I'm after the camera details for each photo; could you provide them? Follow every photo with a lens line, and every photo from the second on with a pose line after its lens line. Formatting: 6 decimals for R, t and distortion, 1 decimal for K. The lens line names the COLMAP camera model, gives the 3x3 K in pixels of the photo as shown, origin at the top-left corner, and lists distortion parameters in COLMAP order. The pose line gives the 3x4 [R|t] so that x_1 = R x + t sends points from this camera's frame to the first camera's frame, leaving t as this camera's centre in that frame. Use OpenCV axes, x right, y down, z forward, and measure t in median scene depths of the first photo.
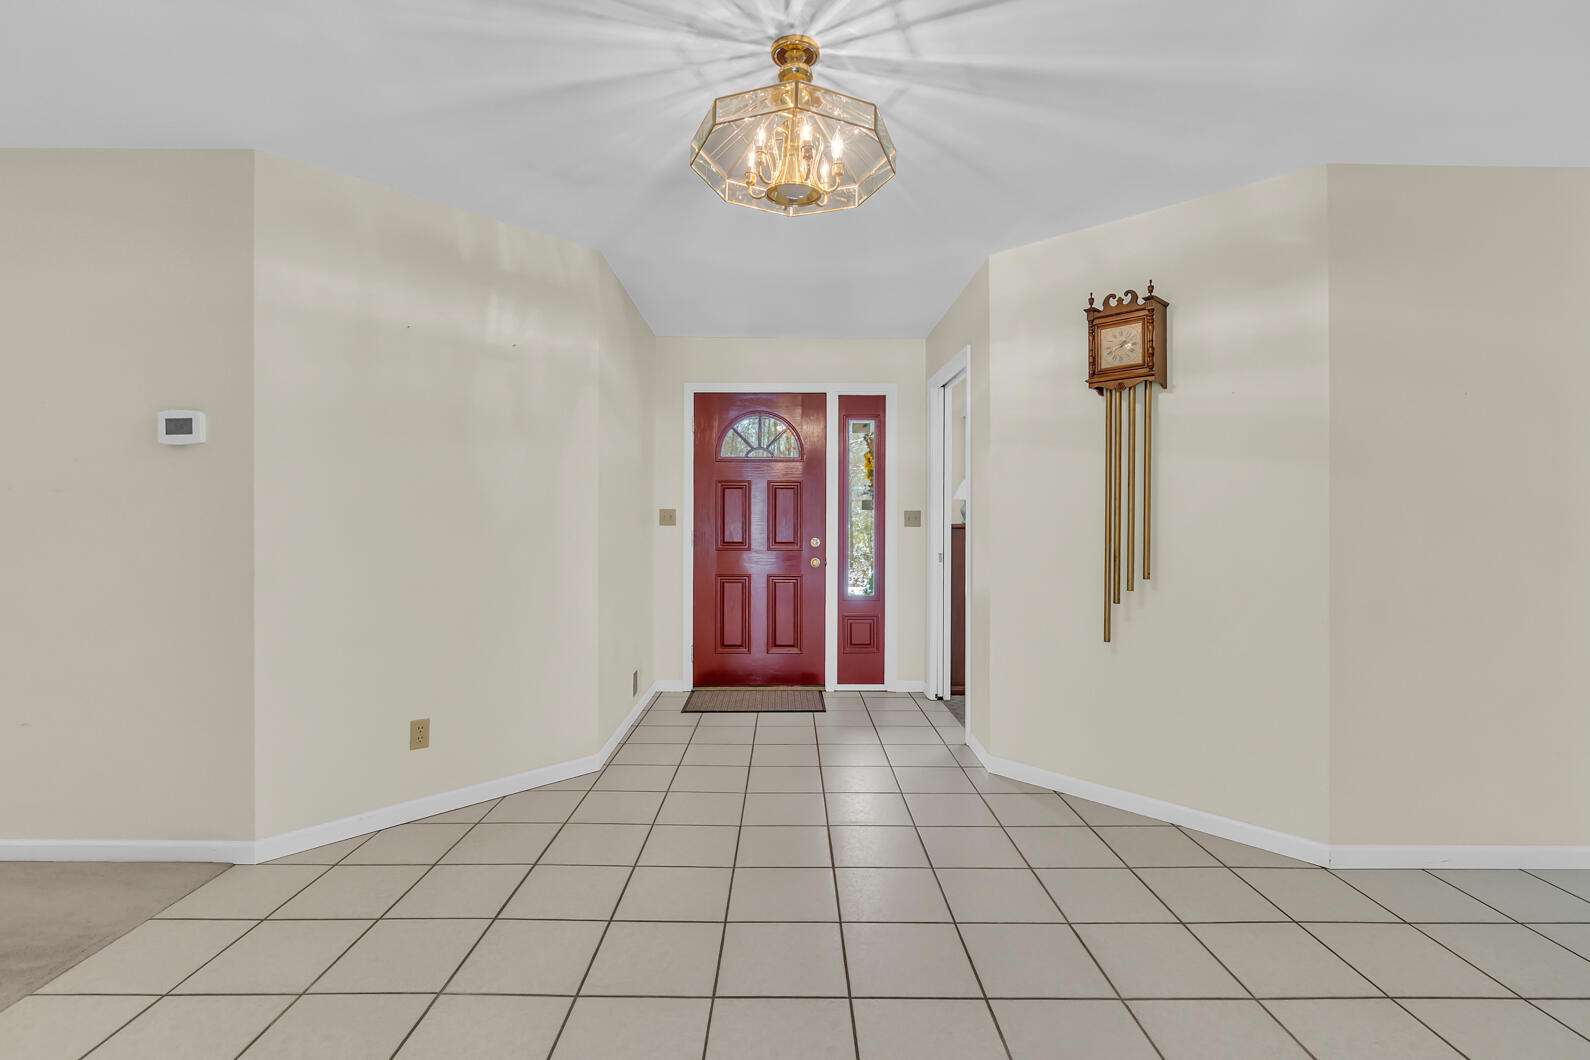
lens RADIAL K [[700.6, 0, 797.3], [0, 700.6, 526.8], [0, 0, 1]] dist [0.003588, 0.000585]
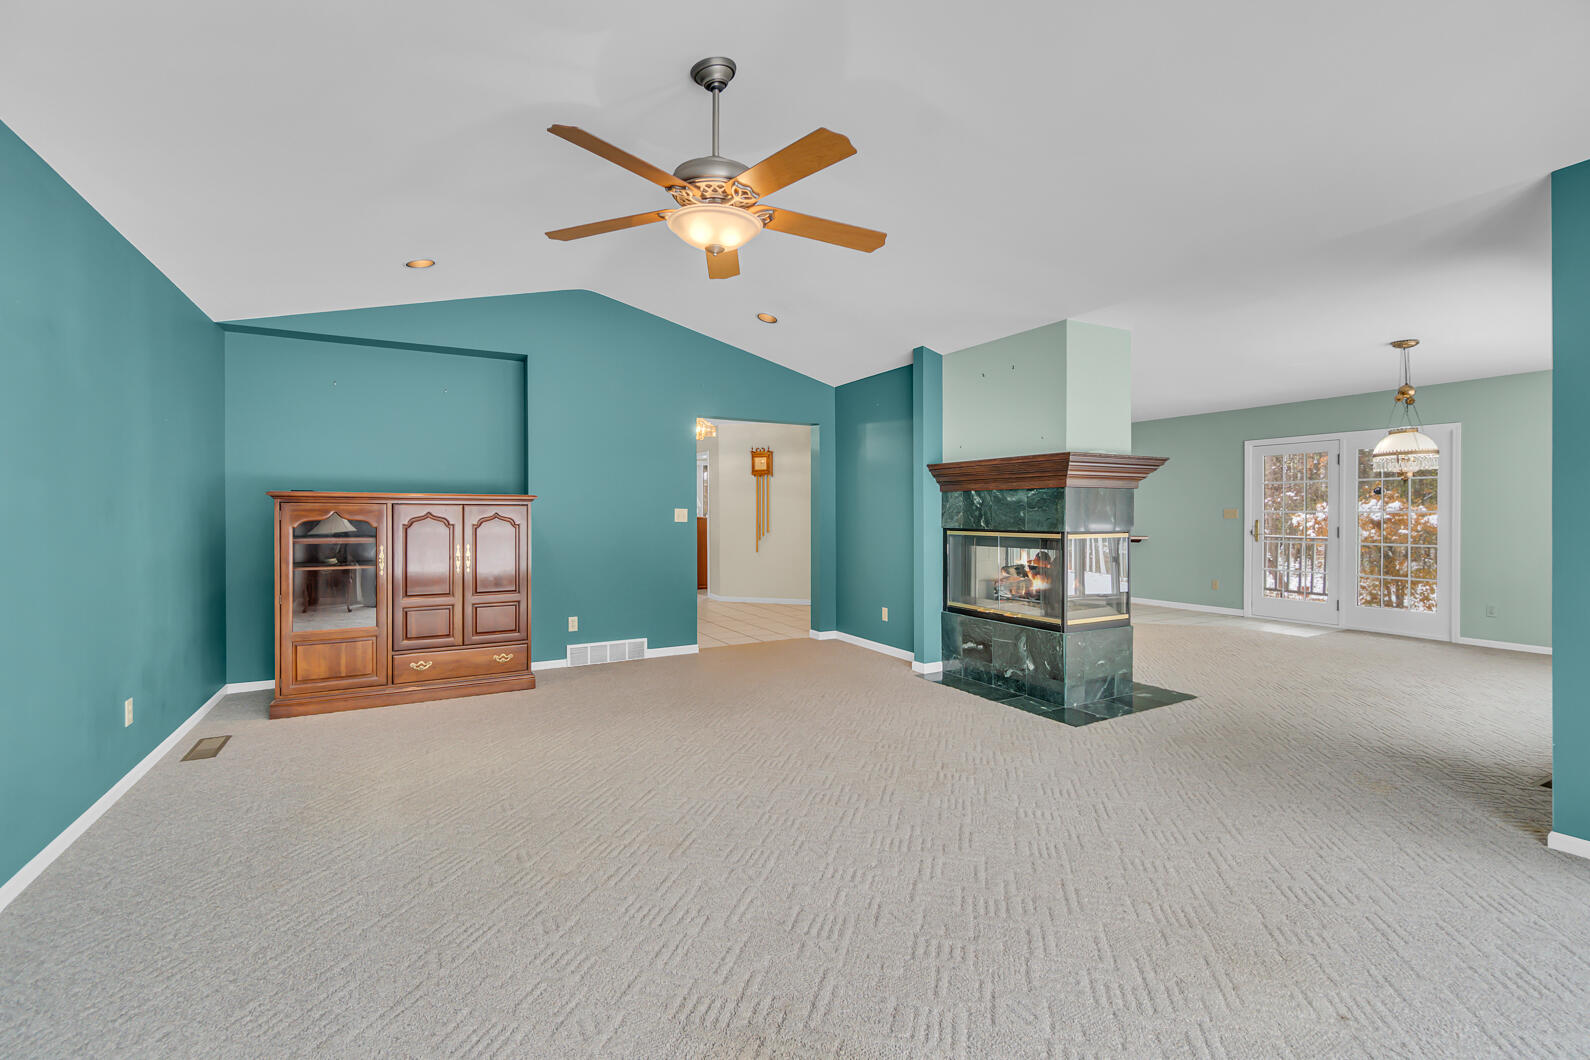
lens RADIAL K [[700.6, 0, 791.9], [0, 700.6, 517.6], [0, 0, 1]] dist [0.003588, 0.000585]
pose [[0.883429, -0.005630, 0.468531, -0.981555], [0.004091, 0.999982, 0.004303, -0.011799], [-0.468547, -0.001885, 0.883436, -2.038932]]
